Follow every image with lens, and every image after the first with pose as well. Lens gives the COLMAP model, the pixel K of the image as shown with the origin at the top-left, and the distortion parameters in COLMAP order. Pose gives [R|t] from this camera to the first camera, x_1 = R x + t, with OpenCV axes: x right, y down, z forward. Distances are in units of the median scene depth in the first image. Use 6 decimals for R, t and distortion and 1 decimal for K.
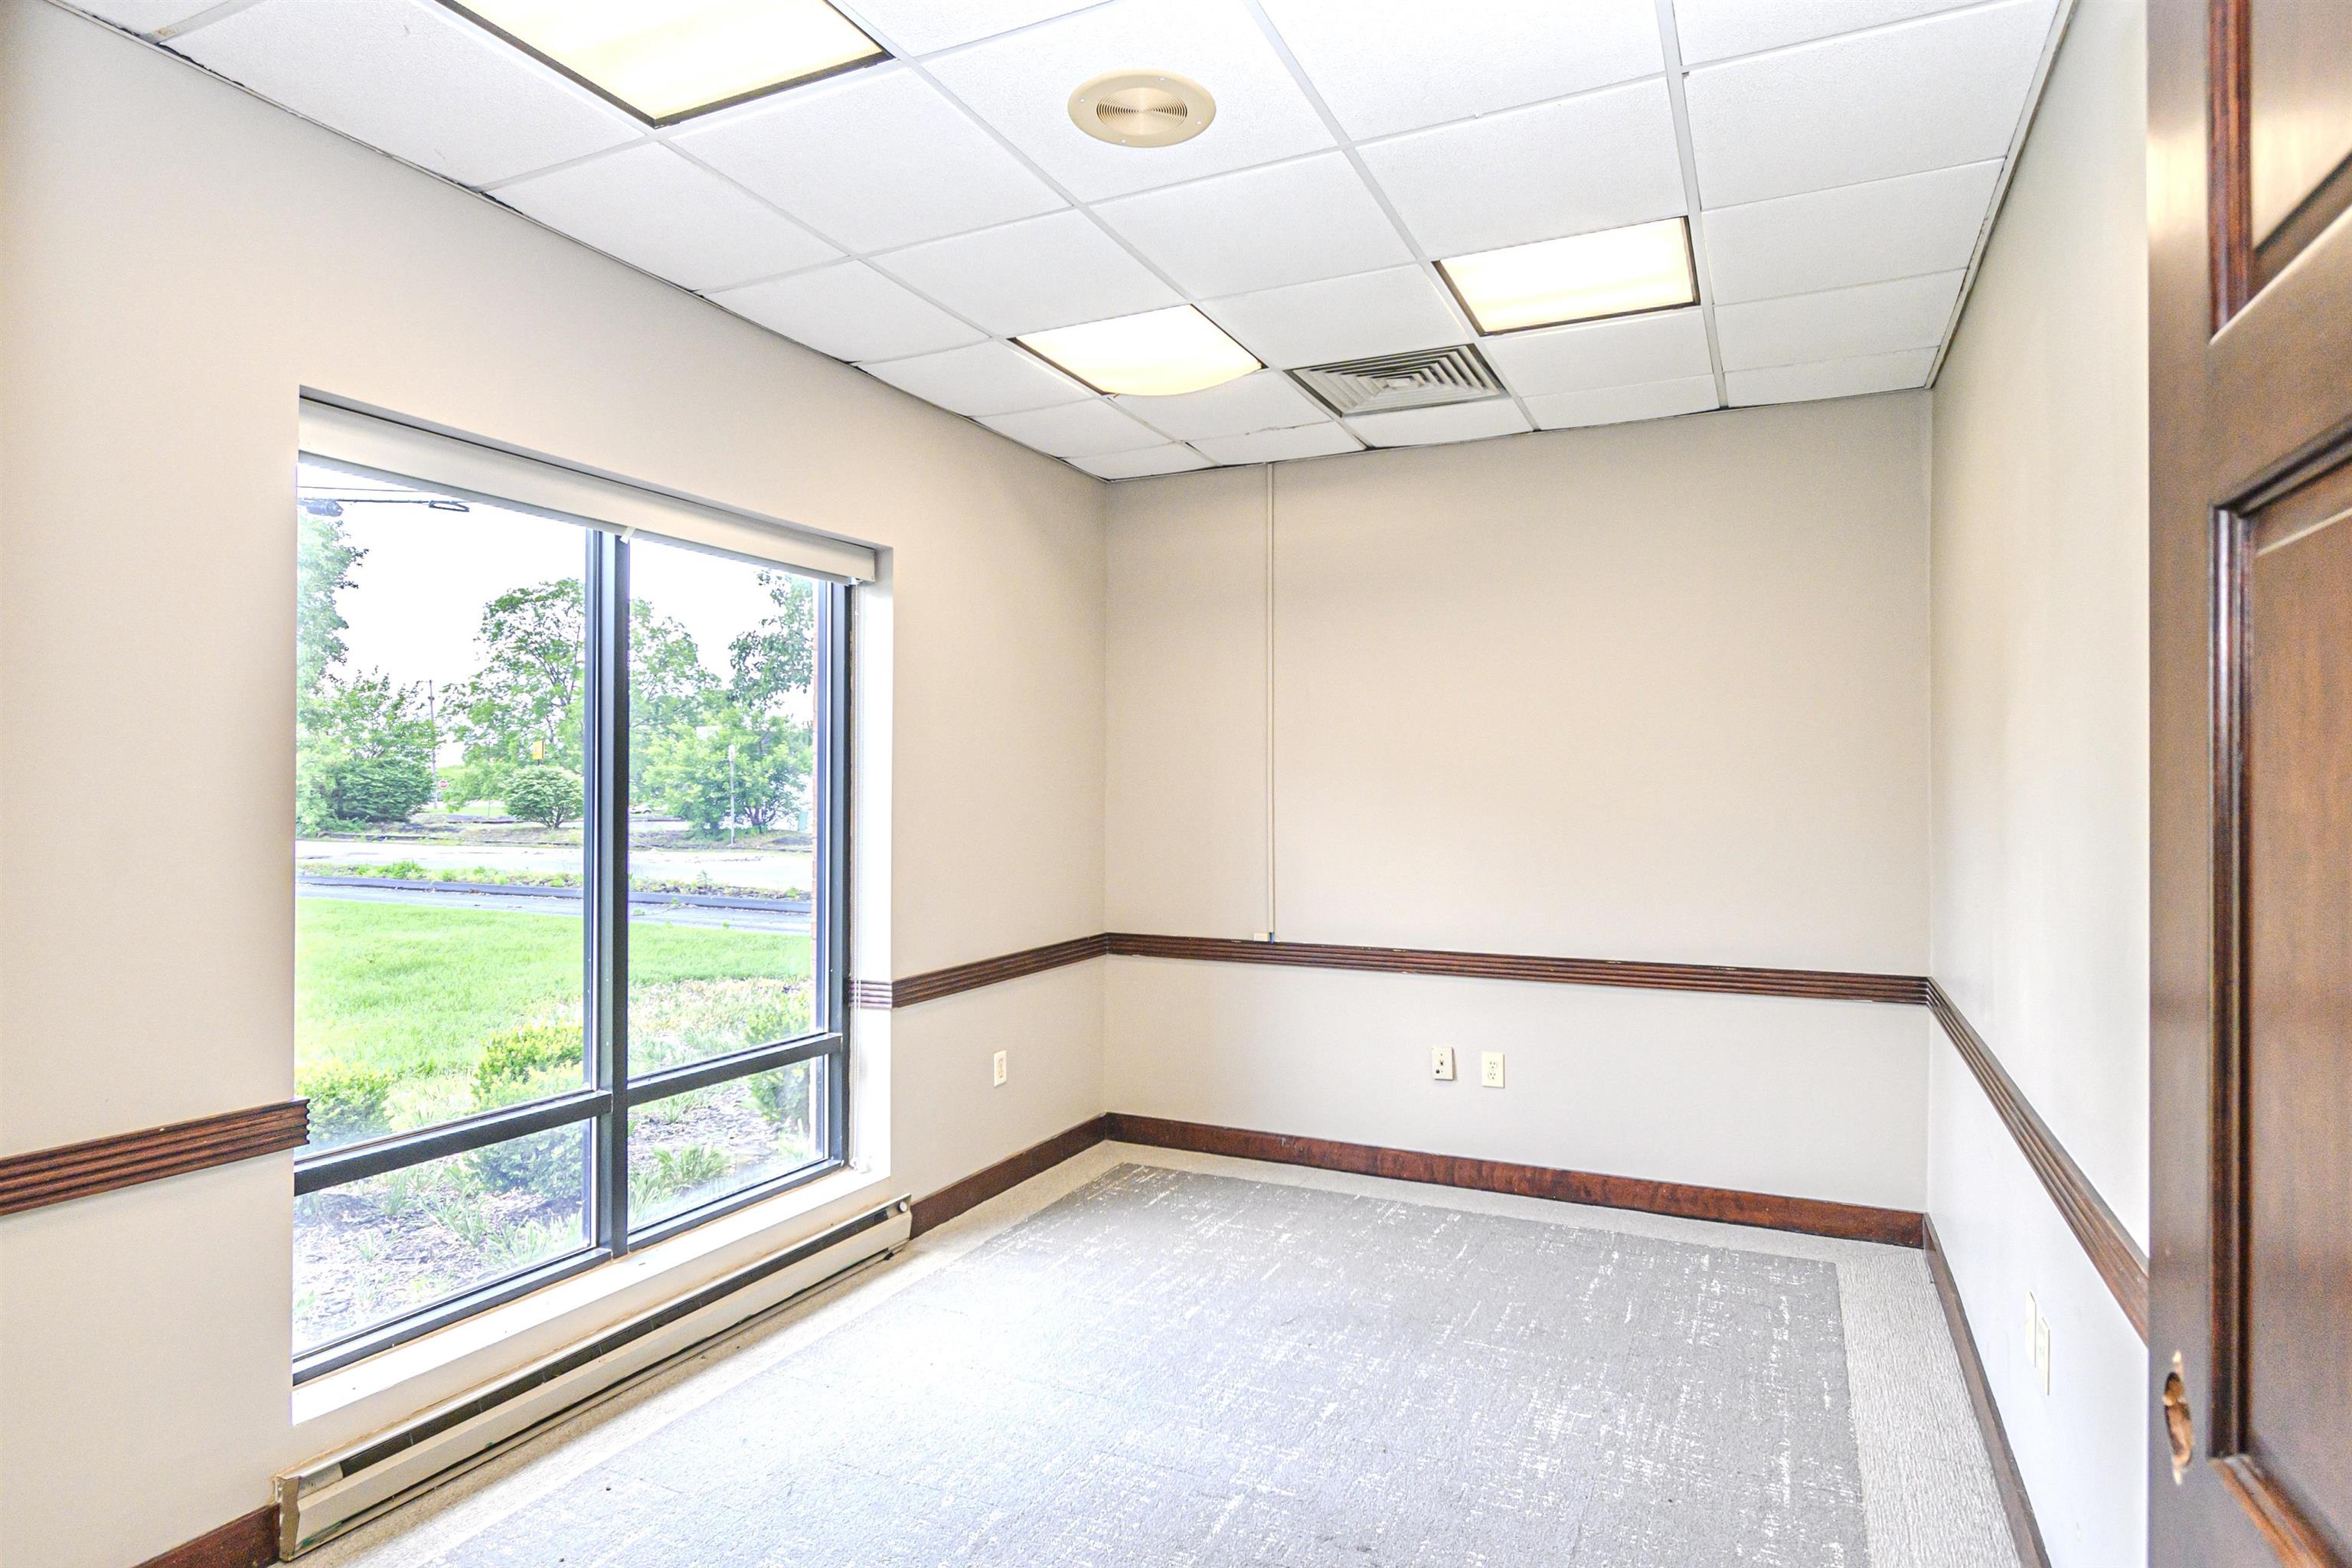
lens RADIAL K [[1275.2, 0, 1176.0], [0, 1275.2, 784.0], [0, 0, 1]] dist [-0.000813, -0.000413]
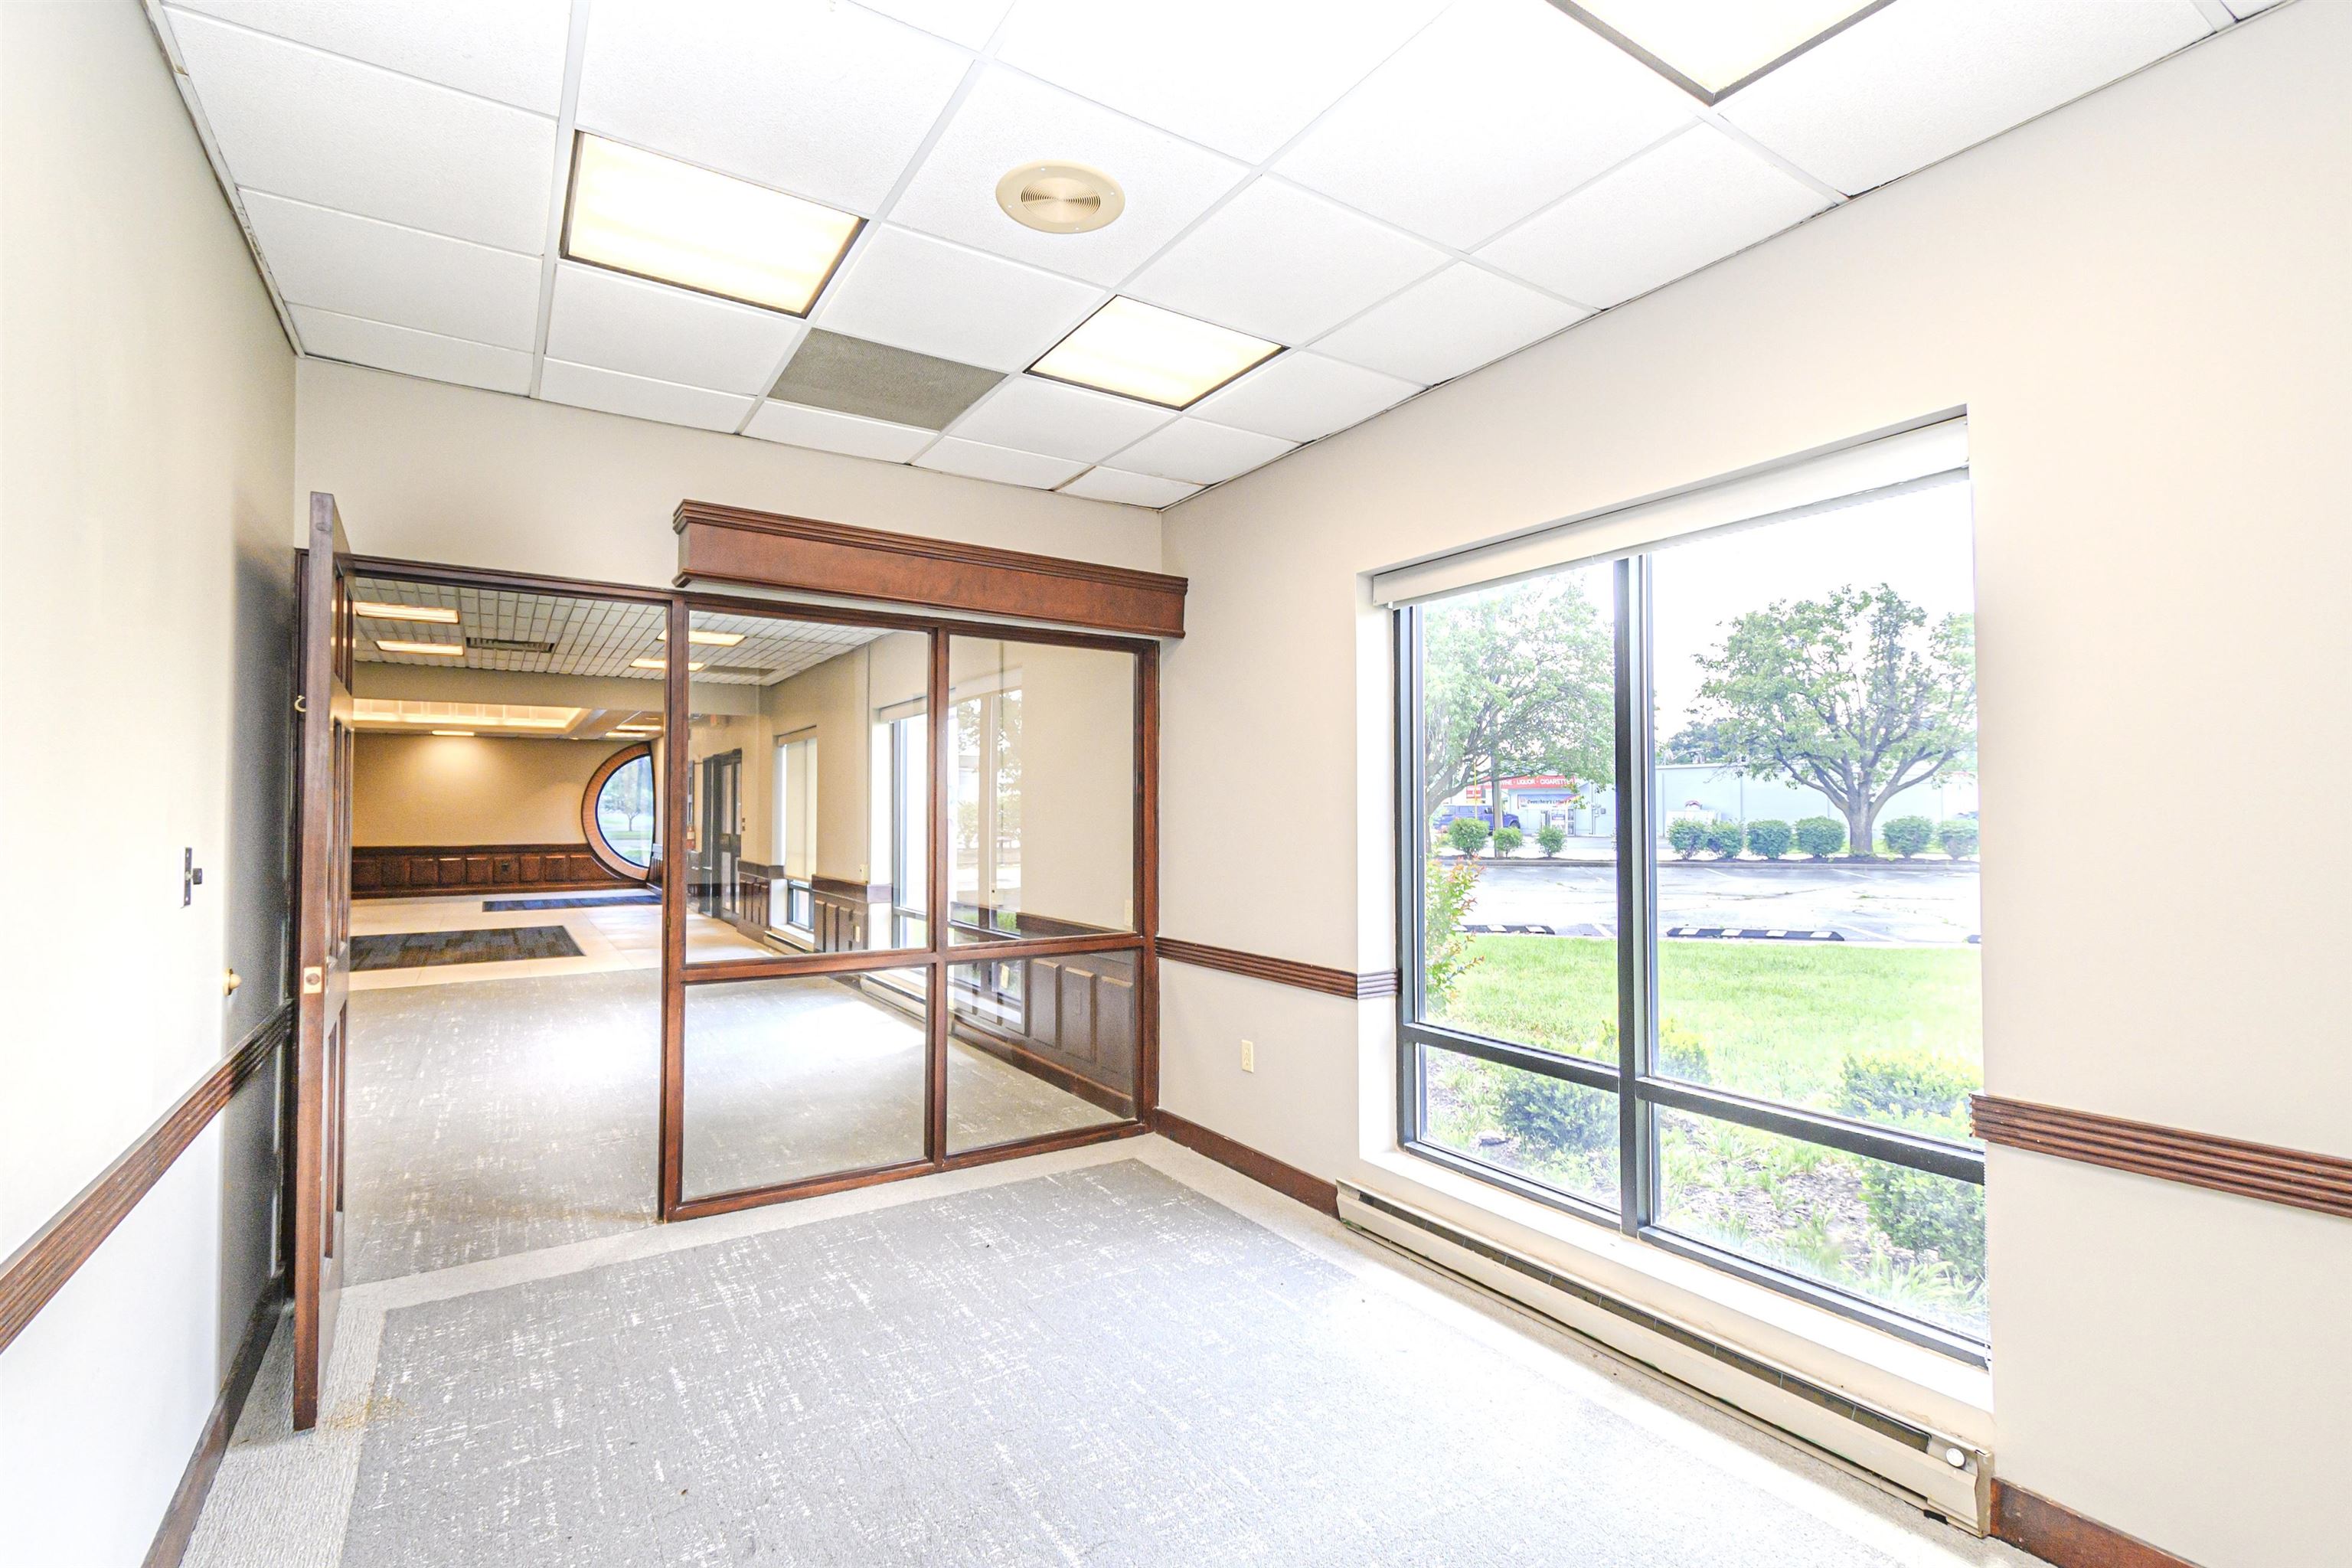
lens RADIAL K [[1057.6, 0, 1176.0], [0, 1057.6, 784.0], [0, 0, 1]] dist [0.001843, -0.000162]
pose [[-0.526288, -0.025862, -0.849913, 0.445052], [0.006182, 0.999395, -0.034238, 0.019500], [0.850284, -0.023274, -0.525809, 0.982079]]
